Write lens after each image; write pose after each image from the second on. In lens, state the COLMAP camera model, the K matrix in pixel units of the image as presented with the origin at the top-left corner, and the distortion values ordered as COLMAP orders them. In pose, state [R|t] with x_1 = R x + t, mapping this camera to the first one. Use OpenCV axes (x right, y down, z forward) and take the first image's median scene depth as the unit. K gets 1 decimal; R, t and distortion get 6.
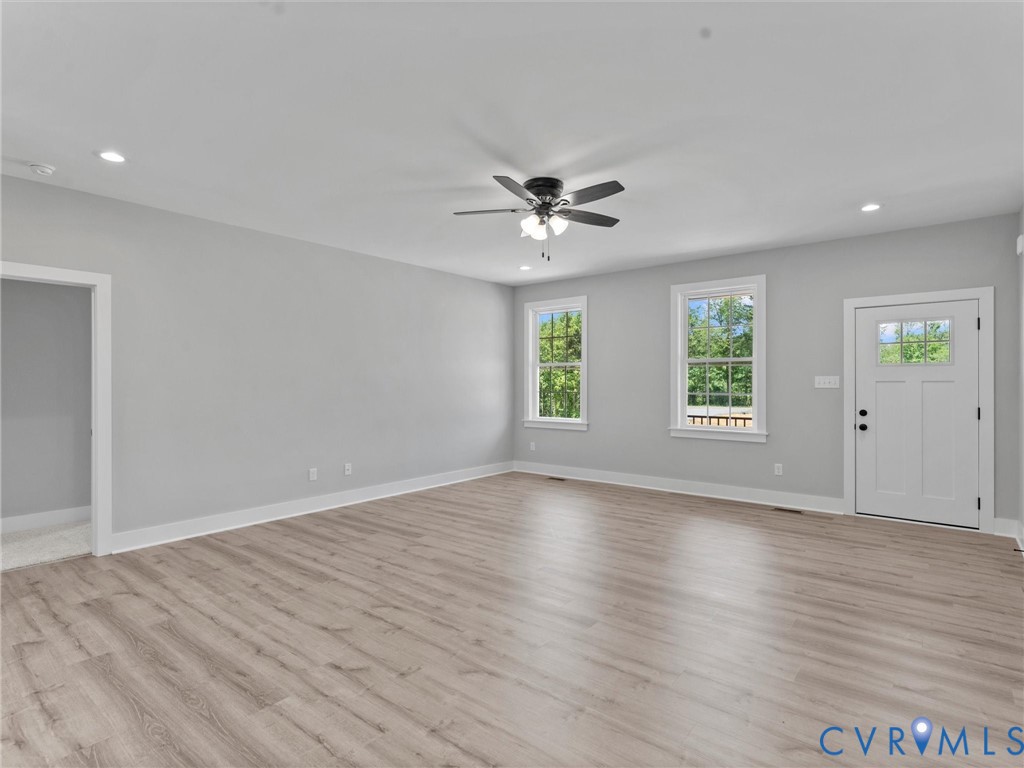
lens RADIAL K [[527.2, 0, 512.0], [0, 527.2, 384.0], [0, 0, 1]] dist [0.001098, 0.000066]
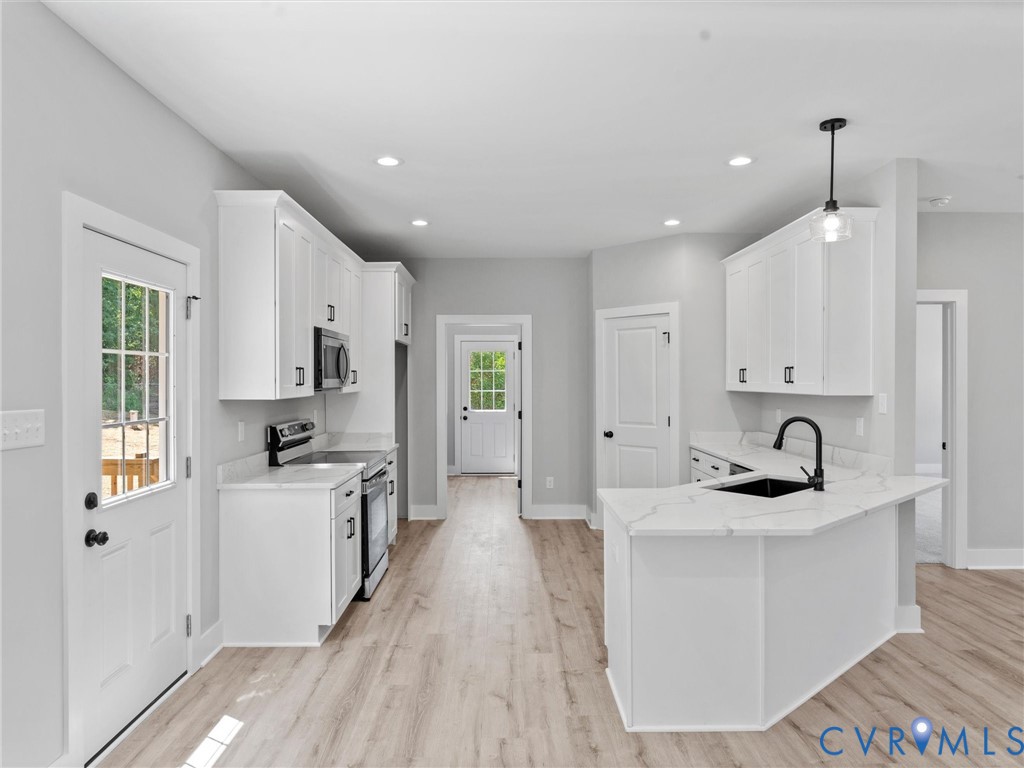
lens RADIAL K [[646.6, 0, 501.1], [0, 646.6, 382.5], [0, 0, 1]] dist [0.000312, -0.000210]
pose [[0.635866, 0.004011, -0.771789, -0.390738], [0.000038, 0.999986, 0.005229, -0.038333], [0.771799, -0.003354, 0.635857, -0.471519]]
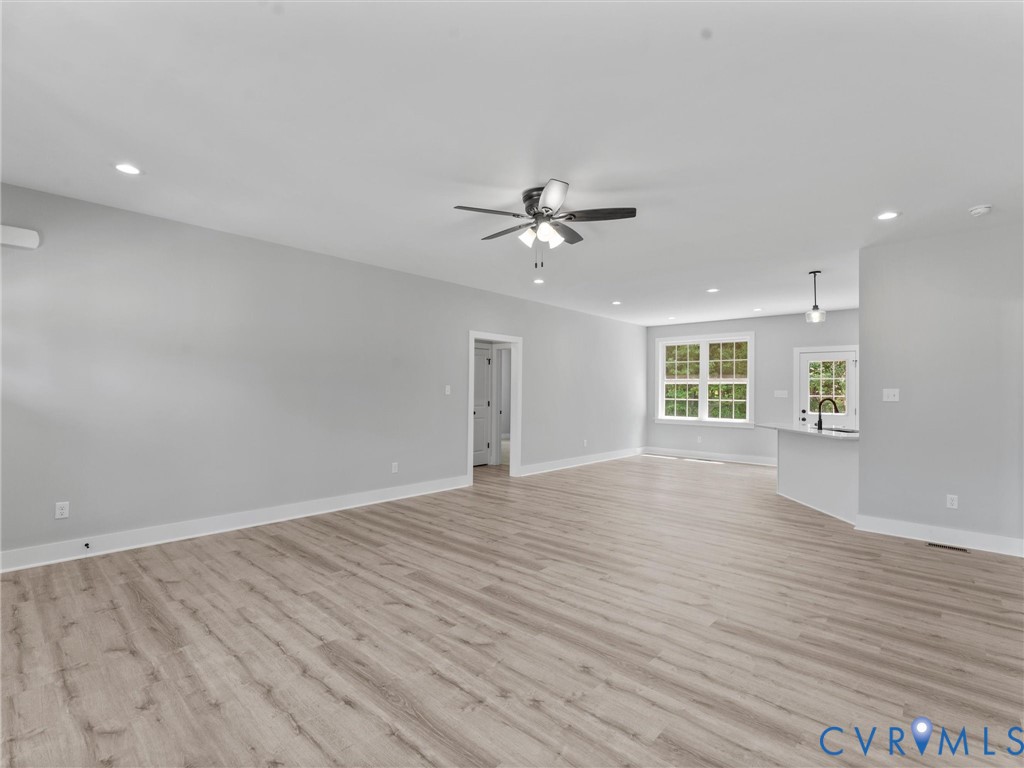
lens RADIAL K [[483.7, 0, 508.5], [0, 483.7, 384.8], [0, 0, 1]] dist [-0.001151, -0.000248]
pose [[-0.998087, -0.007784, 0.061333, 0.060186], [-0.008467, 0.999905, -0.010872, -0.005110], [-0.061242, -0.011371, -0.998058, 1.836703]]
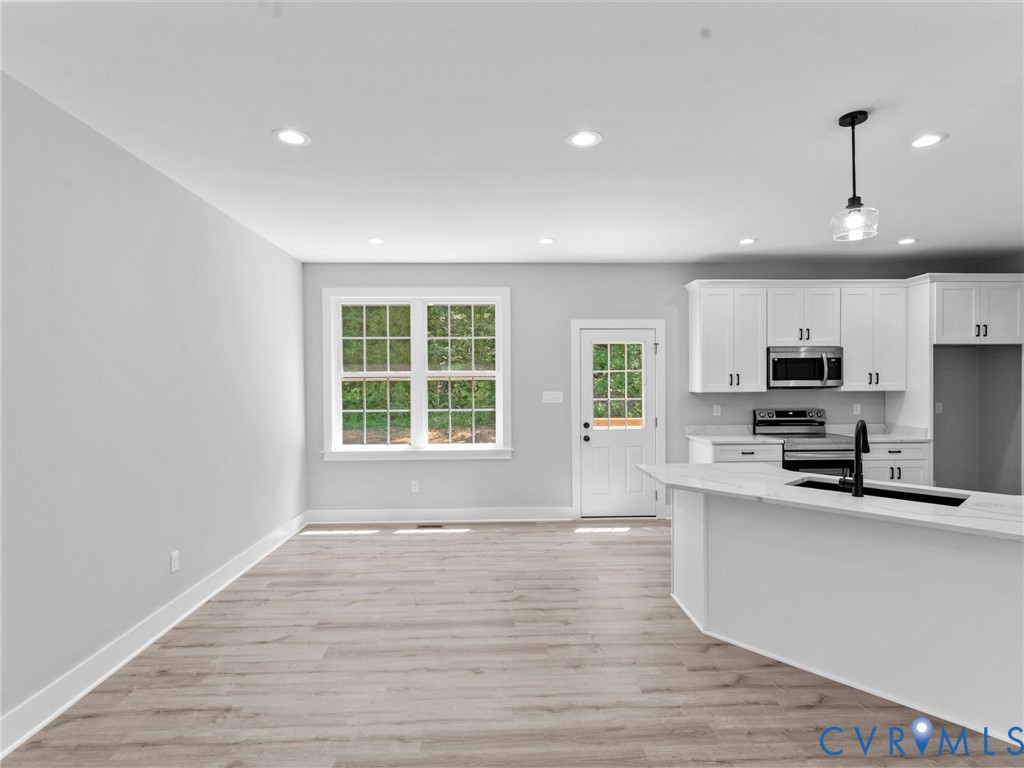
lens RADIAL K [[541.6, 0, 512.0], [0, 541.6, 384.0], [0, 0, 1]] dist [0.000860, 0.000082]
pose [[-0.754111, 0.007091, -0.656709, -0.006924], [0.005450, 0.999975, 0.004539, -0.040308], [0.656725, -0.000157, -0.754130, 0.585953]]
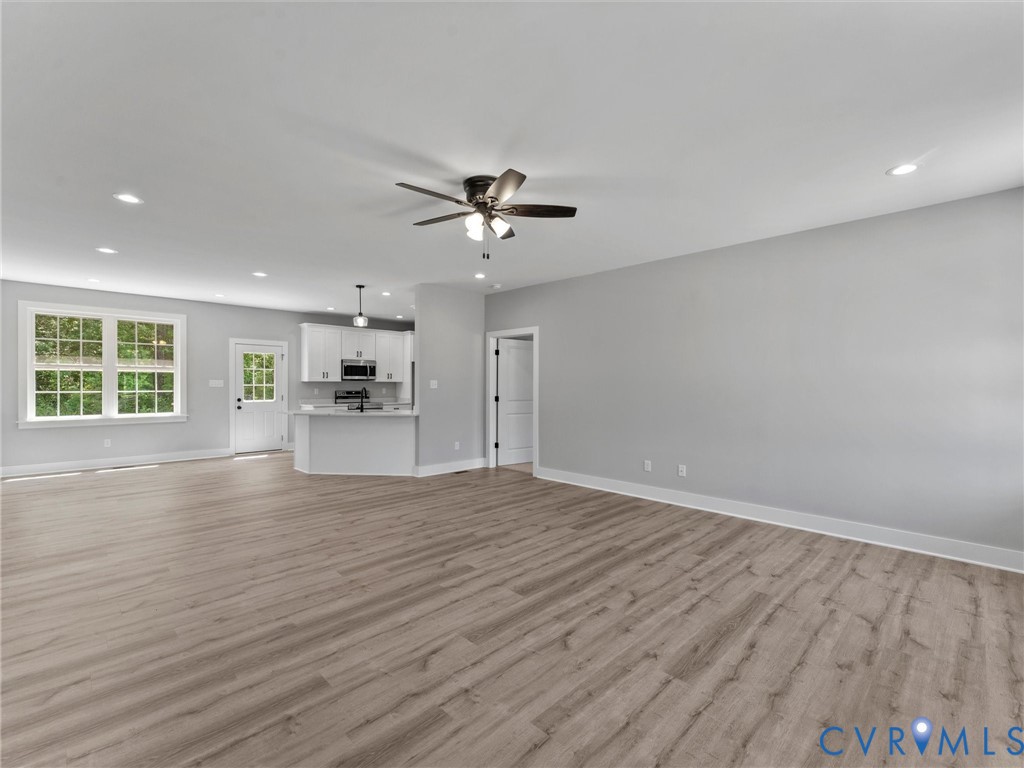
lens RADIAL K [[461.8, 0, 508.2], [0, 461.8, 386.4], [0, 0, 1]] dist [0.000855, 0.000229]
pose [[-0.109230, 0.005724, -0.994000, 0.873096], [-0.006552, 0.999958, 0.006478, -0.006629], [0.993995, 0.007220, -0.109188, 1.088607]]
